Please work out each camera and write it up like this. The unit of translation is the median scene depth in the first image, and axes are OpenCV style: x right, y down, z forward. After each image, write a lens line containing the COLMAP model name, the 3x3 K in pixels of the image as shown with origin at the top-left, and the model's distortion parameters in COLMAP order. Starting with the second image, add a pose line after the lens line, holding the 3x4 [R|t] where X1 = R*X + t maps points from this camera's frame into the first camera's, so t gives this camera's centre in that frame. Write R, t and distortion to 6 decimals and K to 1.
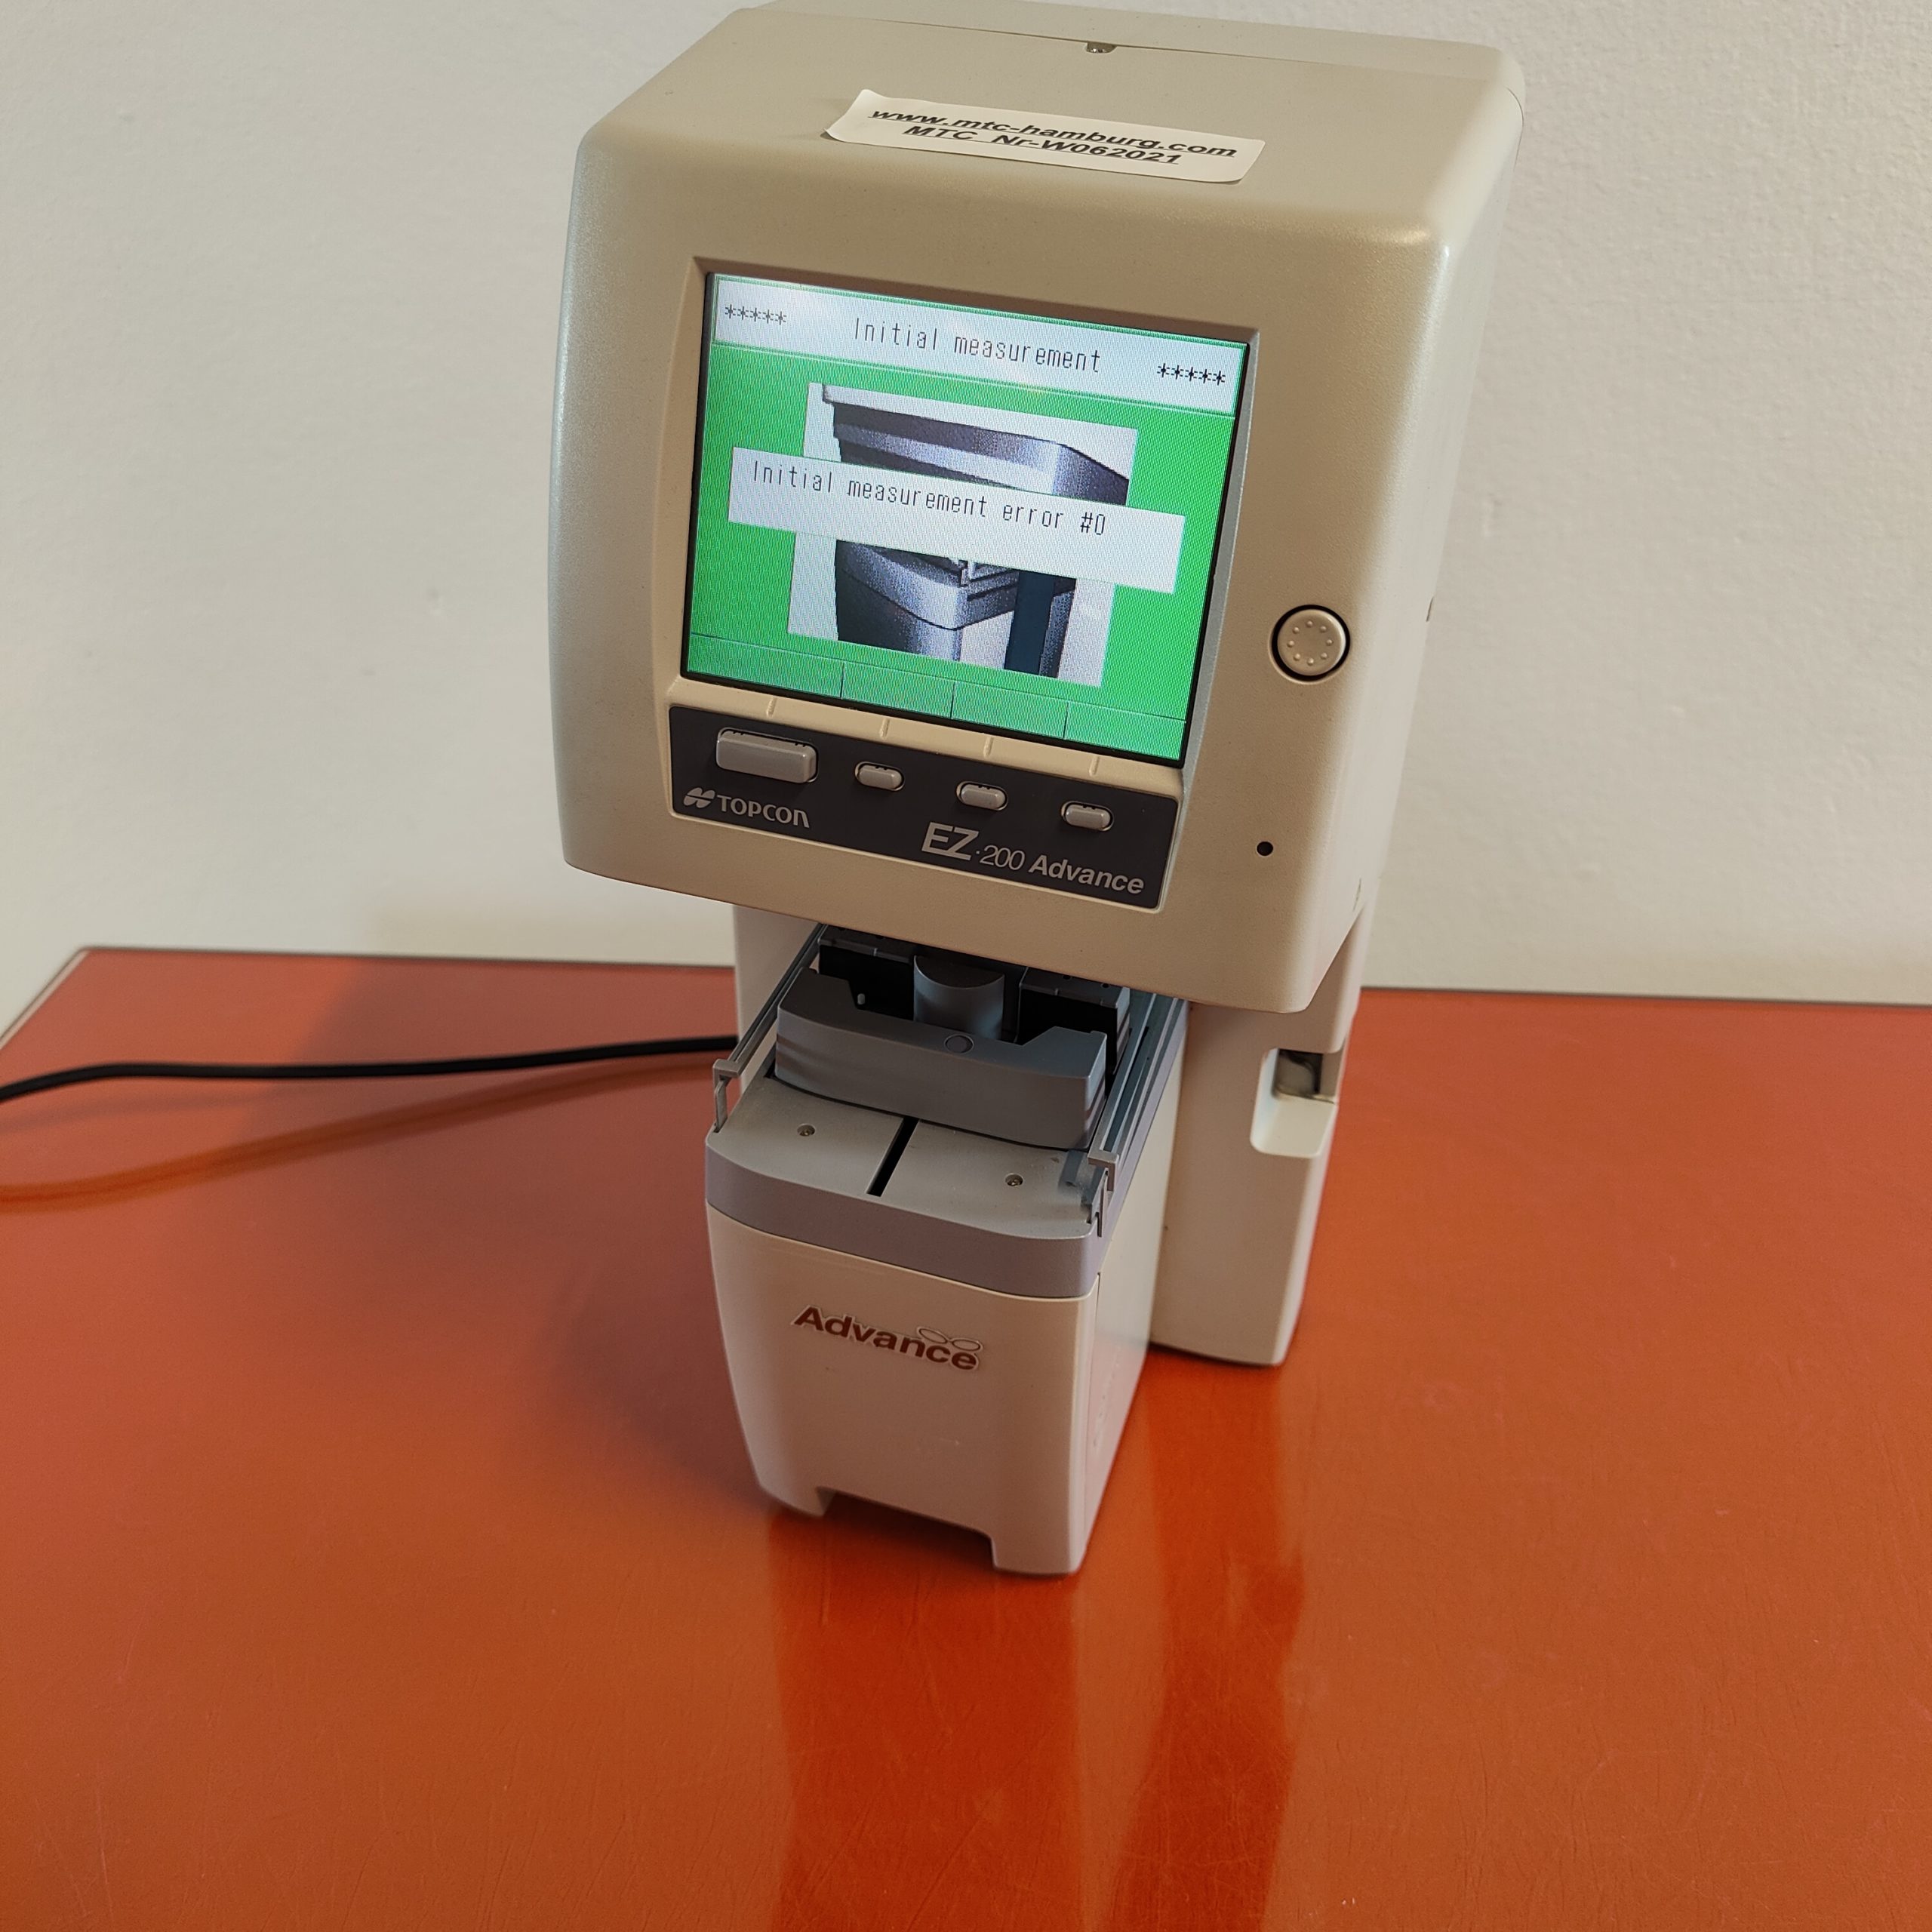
lens RADIAL K [[2011.5, 0, 941.7], [0, 2011.5, 975.4], [0, 0, 1]] dist [-0.013962, 0.000000]
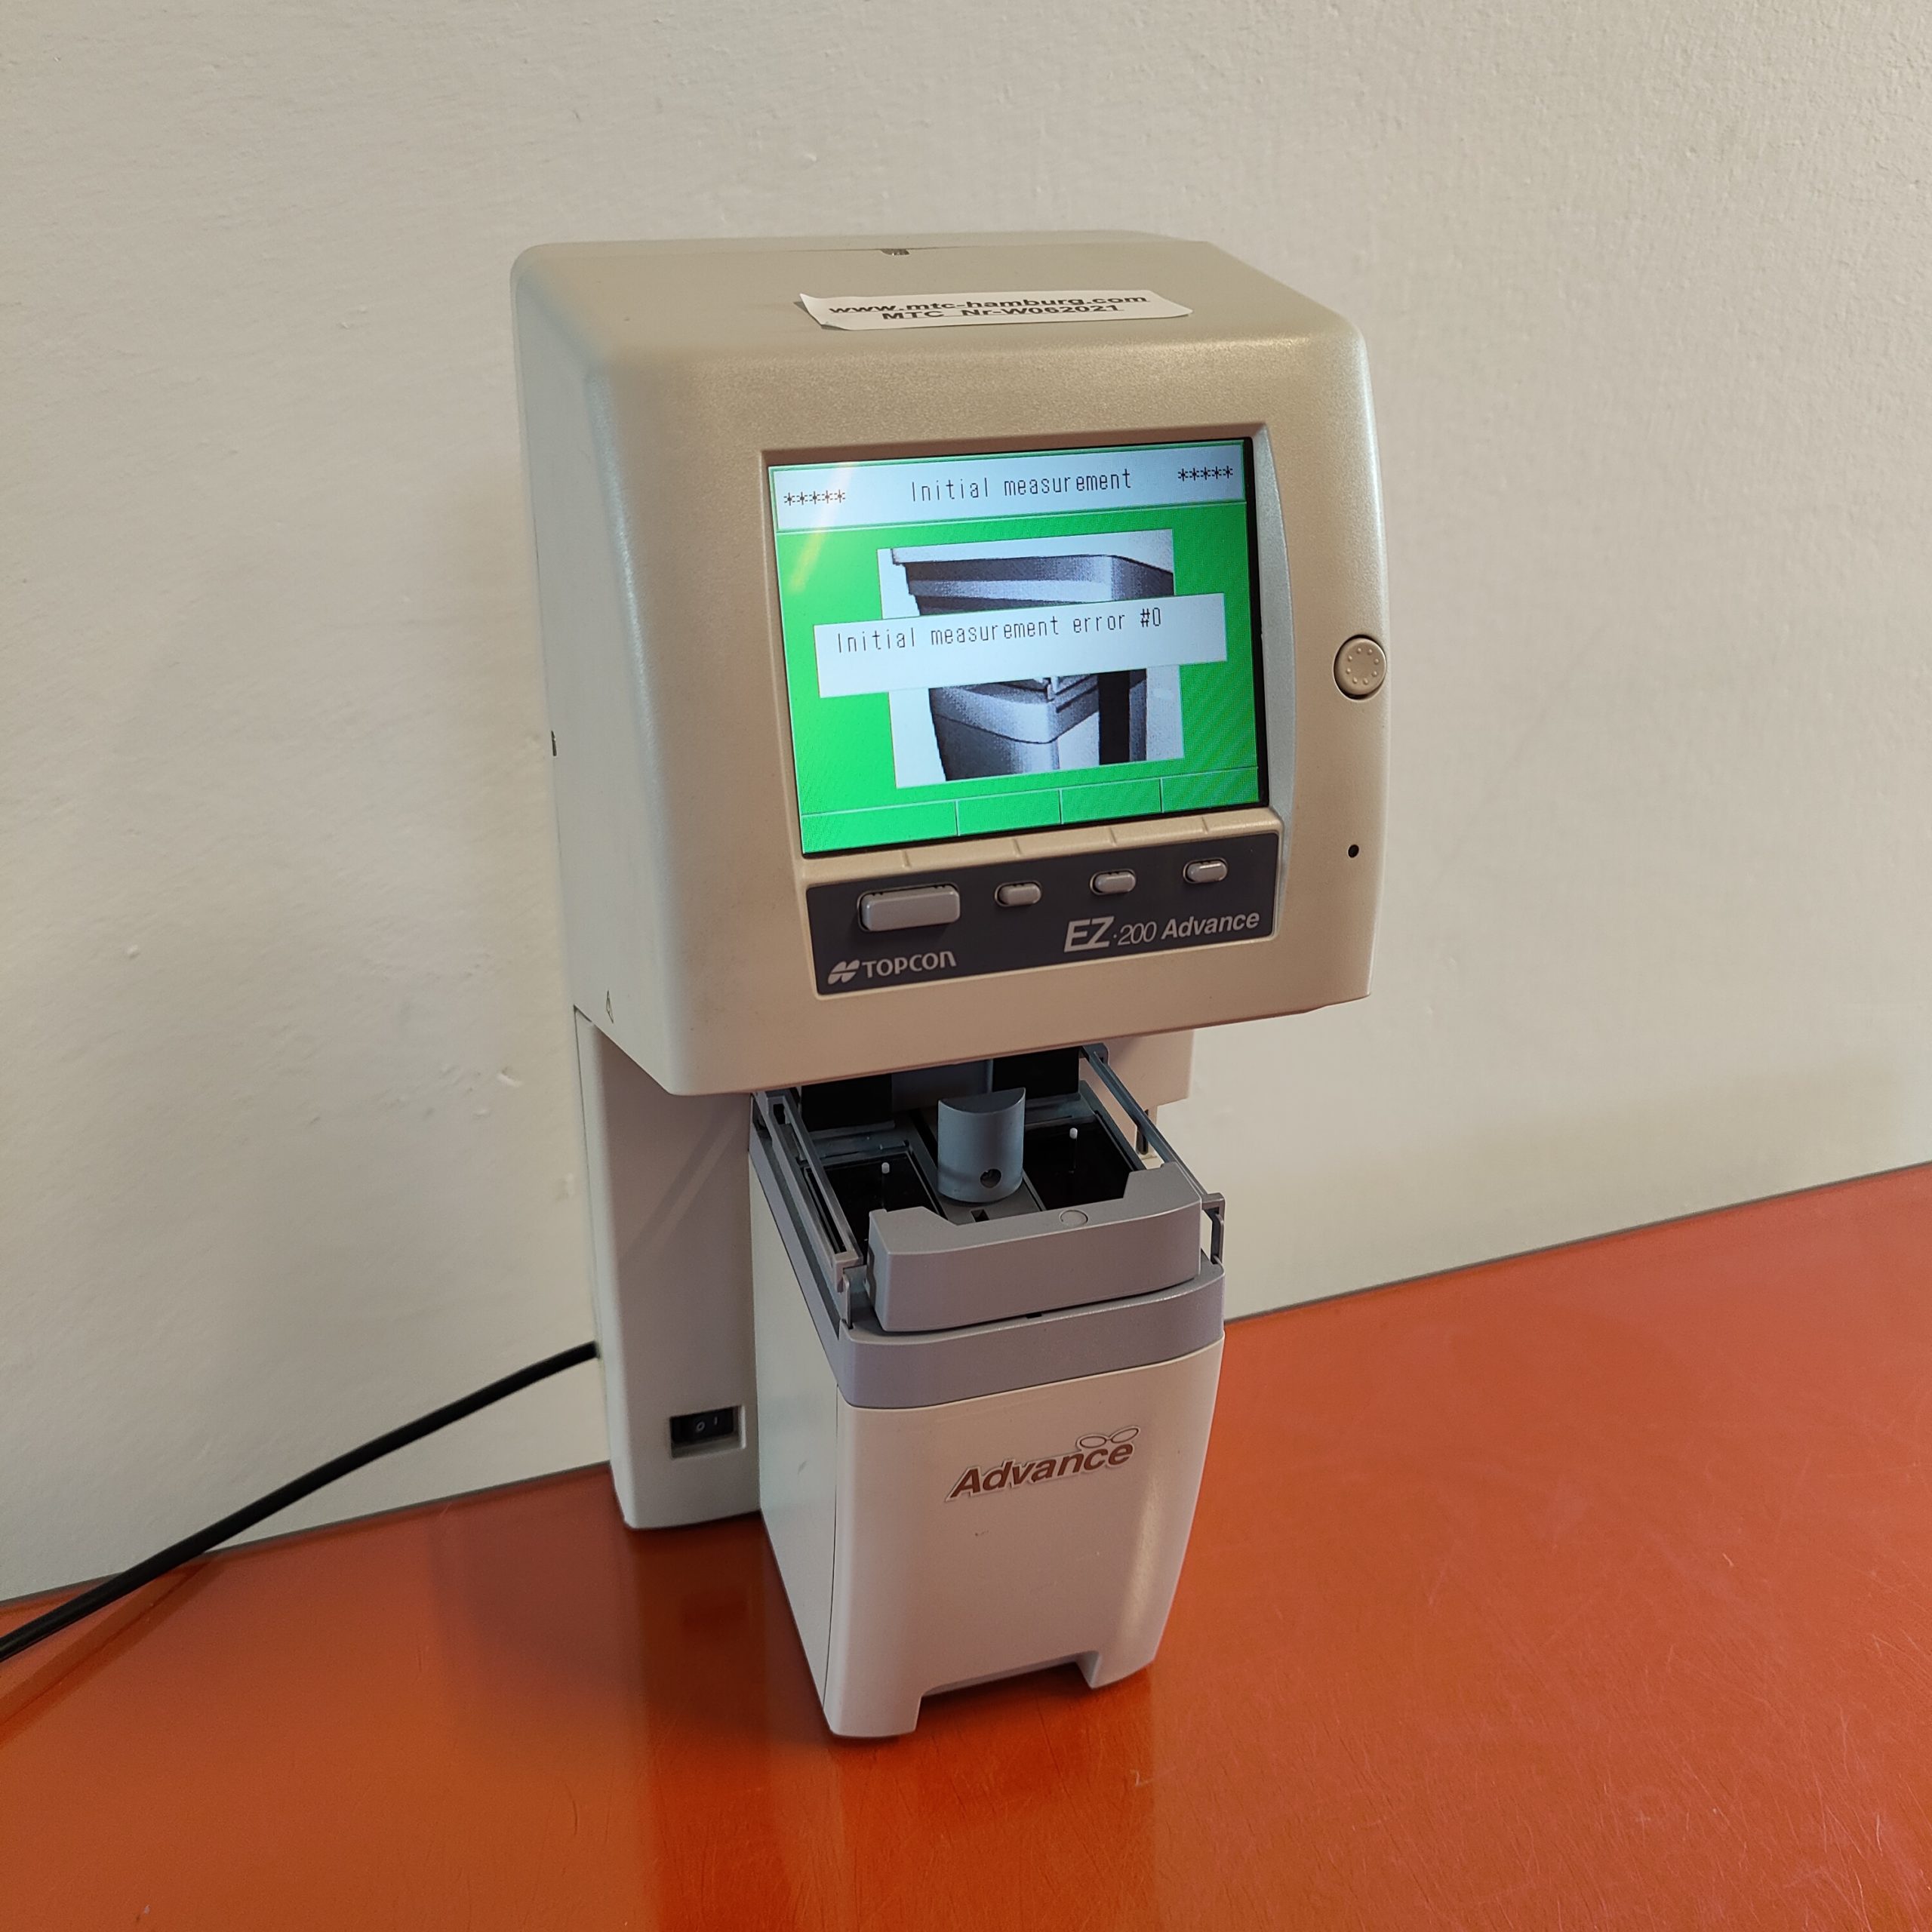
lens RADIAL K [[1985.2, 0, 974.3], [0, 1985.2, 953.0], [0, 0, 1]] dist [0.002412, 0.000000]
pose [[0.815272, -0.272681, 0.510859, -0.597673], [0.350765, 0.934475, -0.060987, -0.014578], [-0.460755, 0.228912, 0.857499, 0.125738]]
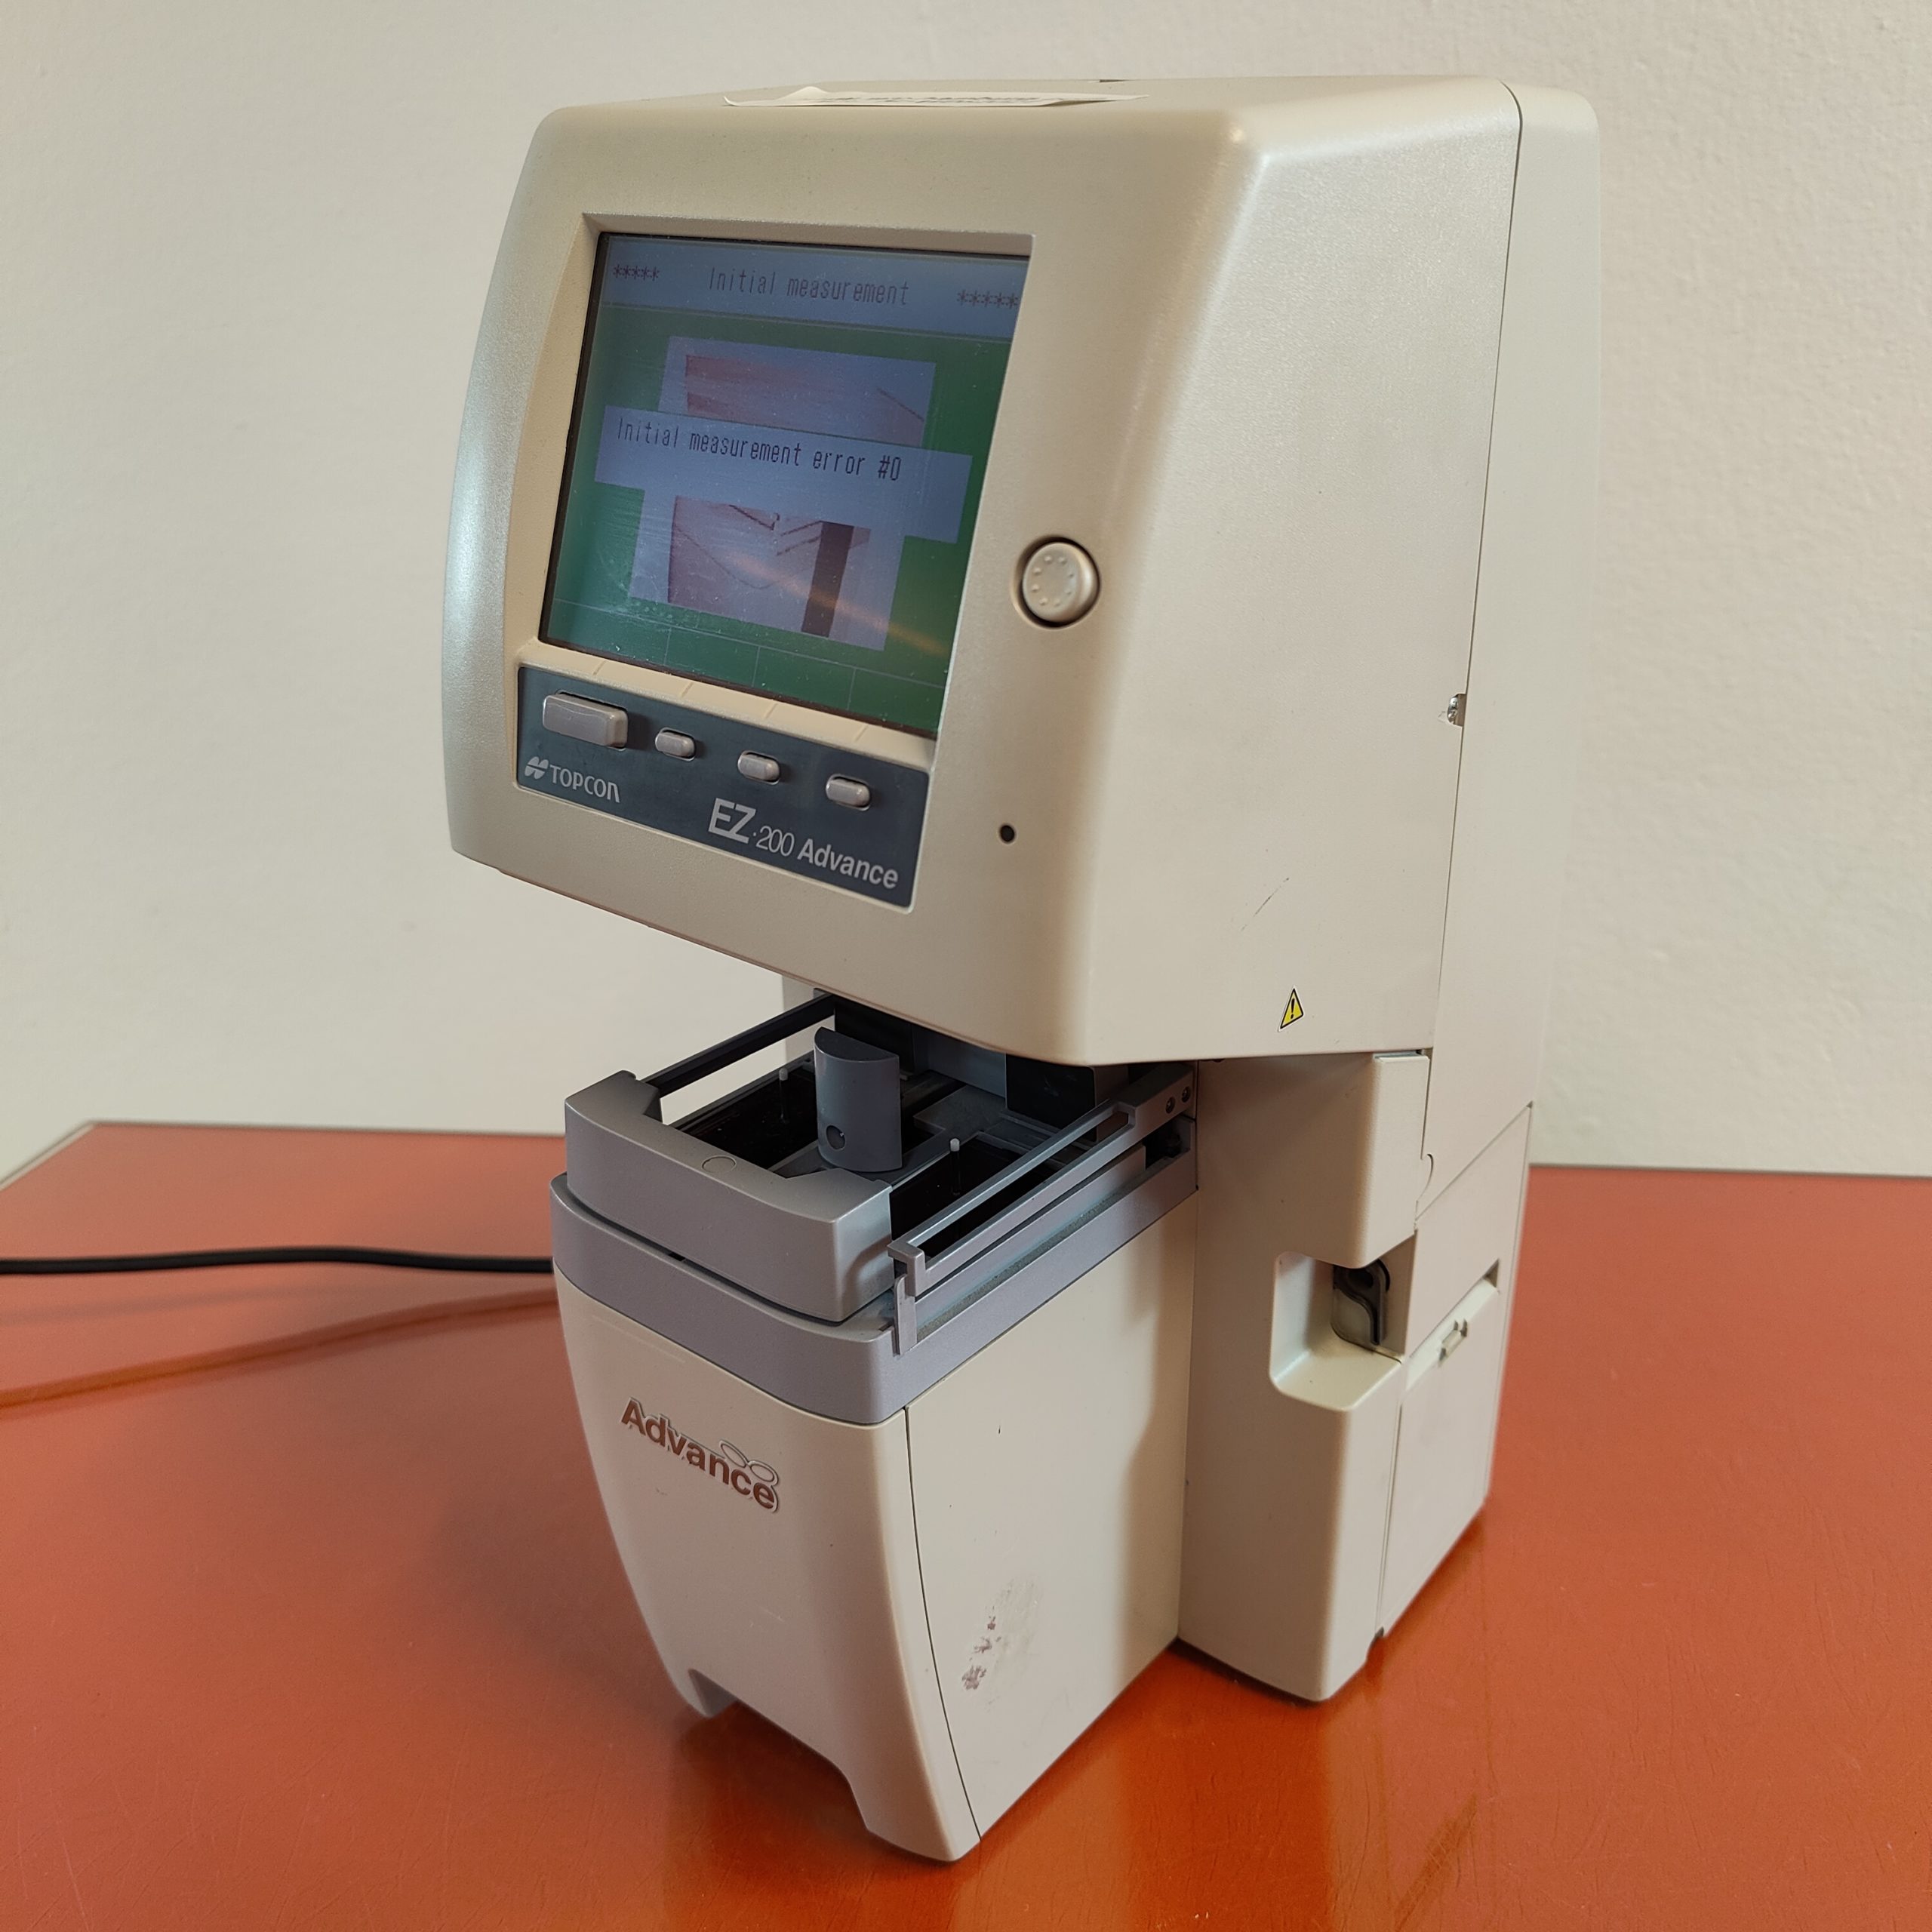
lens RADIAL K [[2011.5, 0, 951.3], [0, 2011.5, 926.0], [0, 0, 1]] dist [-0.013962, 0.000000]
pose [[0.926496, 0.119549, -0.356810, 0.427752], [-0.205249, 0.955275, -0.212889, 0.151790], [0.315401, 0.270476, 0.909596, 0.229690]]
